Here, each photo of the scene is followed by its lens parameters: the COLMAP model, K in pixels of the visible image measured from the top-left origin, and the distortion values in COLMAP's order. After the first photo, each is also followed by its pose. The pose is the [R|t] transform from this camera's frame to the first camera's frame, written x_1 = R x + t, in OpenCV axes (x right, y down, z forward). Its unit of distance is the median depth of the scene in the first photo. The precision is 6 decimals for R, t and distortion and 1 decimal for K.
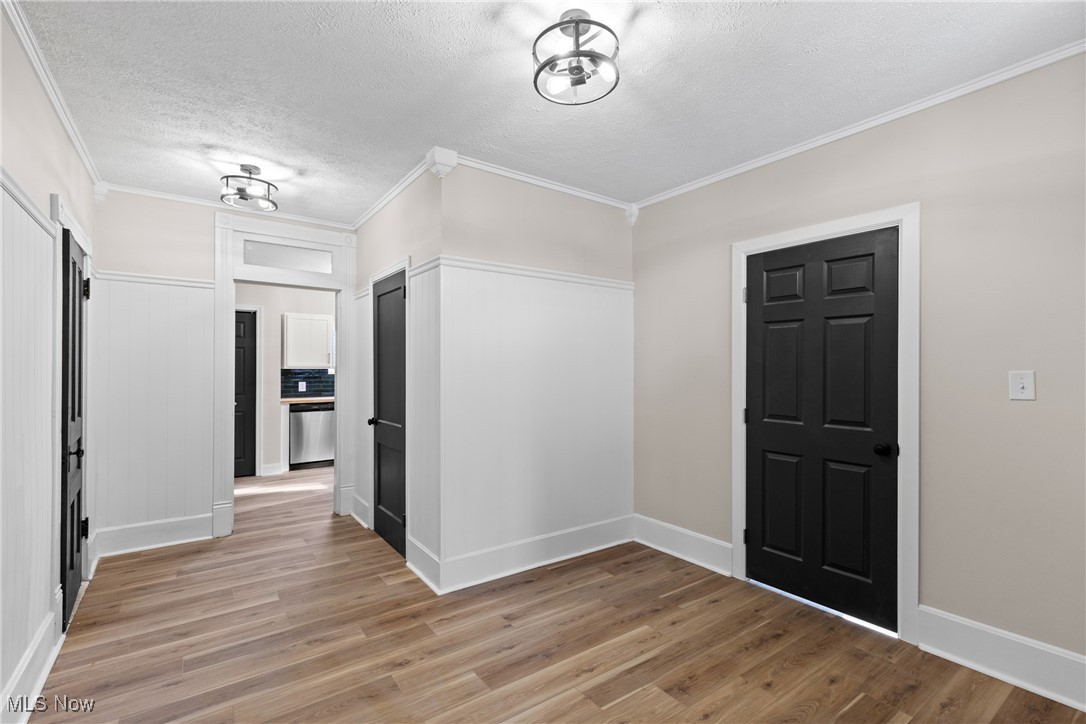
lens RADIAL K [[490.4, 0, 546.9], [0, 490.4, 365.6], [0, 0, 1]] dist [0.010840, 0.001167]
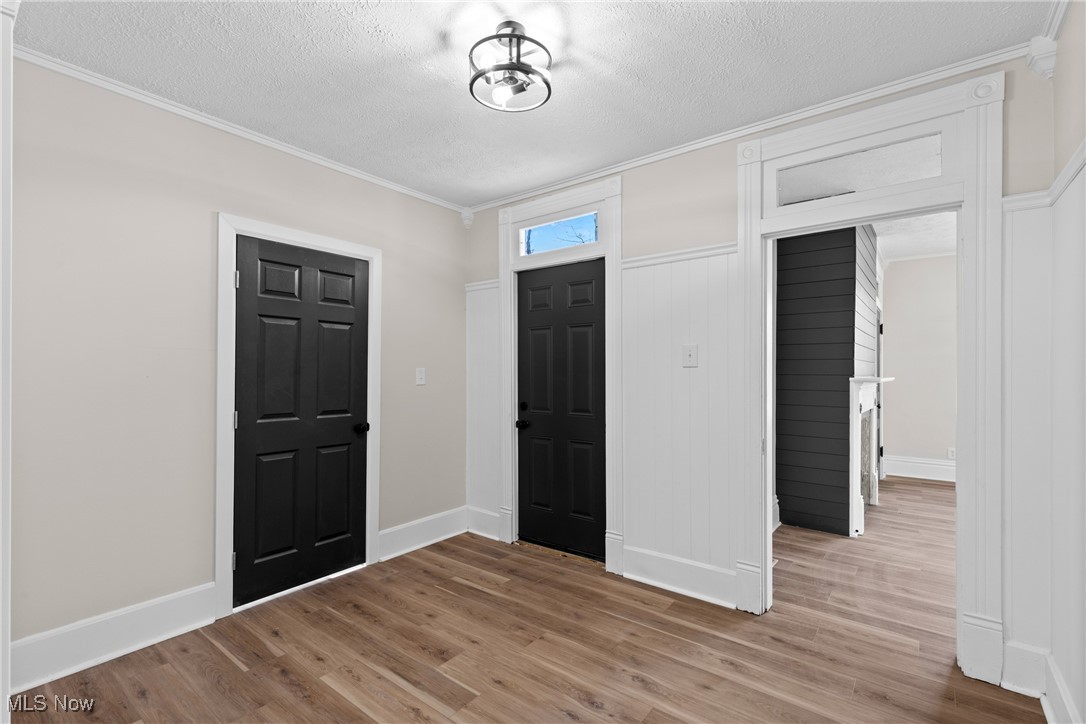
lens RADIAL K [[490.4, 0, 550.2], [0, 490.4, 363.4], [0, 0, 1]] dist [0.010840, 0.001167]
pose [[-0.283637, 0.008433, 0.958895, -0.677079], [-0.018055, 0.999737, -0.014132, 0.006363], [-0.958762, -0.021321, -0.283410, 0.844152]]
